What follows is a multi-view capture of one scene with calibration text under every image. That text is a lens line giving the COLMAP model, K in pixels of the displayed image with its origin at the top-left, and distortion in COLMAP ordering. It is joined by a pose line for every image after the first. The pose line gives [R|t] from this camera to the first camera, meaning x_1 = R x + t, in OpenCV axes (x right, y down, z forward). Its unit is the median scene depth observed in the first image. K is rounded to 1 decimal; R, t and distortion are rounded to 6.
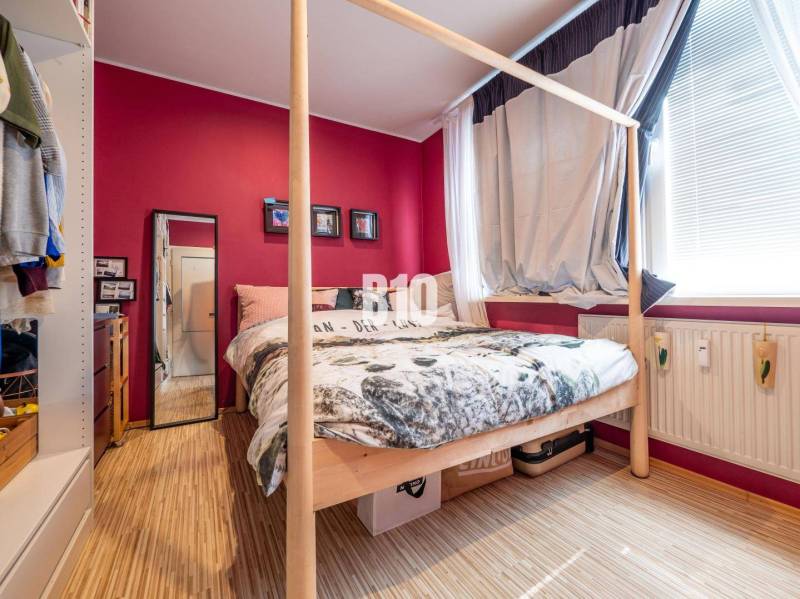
lens RADIAL K [[345.2, 0, 397.9], [0, 345.2, 292.0], [0, 0, 1]] dist [-0.001108, 0.000152]
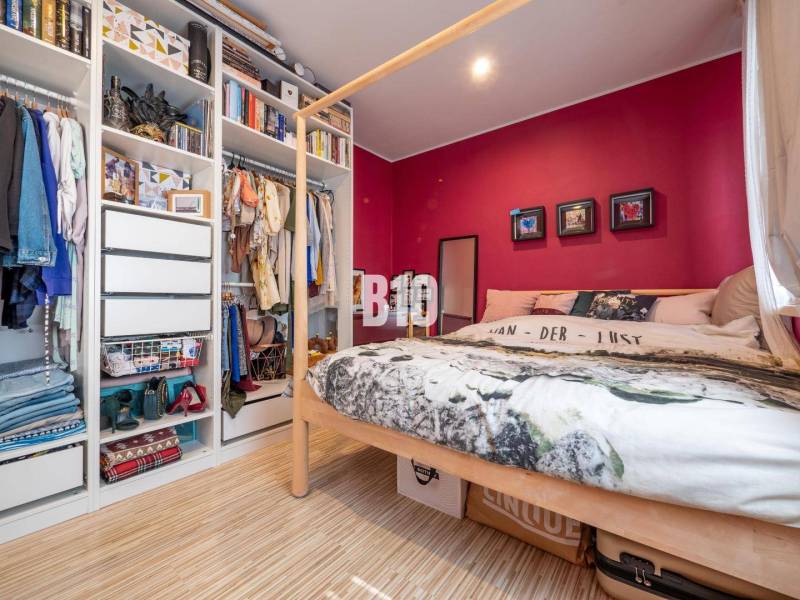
lens RADIAL K [[334.9, 0, 400.0], [0, 334.9, 300.0], [0, 0, 1]] dist [-0.002019, -0.000104]
pose [[0.376639, 0.016486, -0.926214, 1.053982], [-0.000113, 0.999842, 0.017751, -0.008161], [0.926360, -0.006580, 0.376581, 0.562688]]
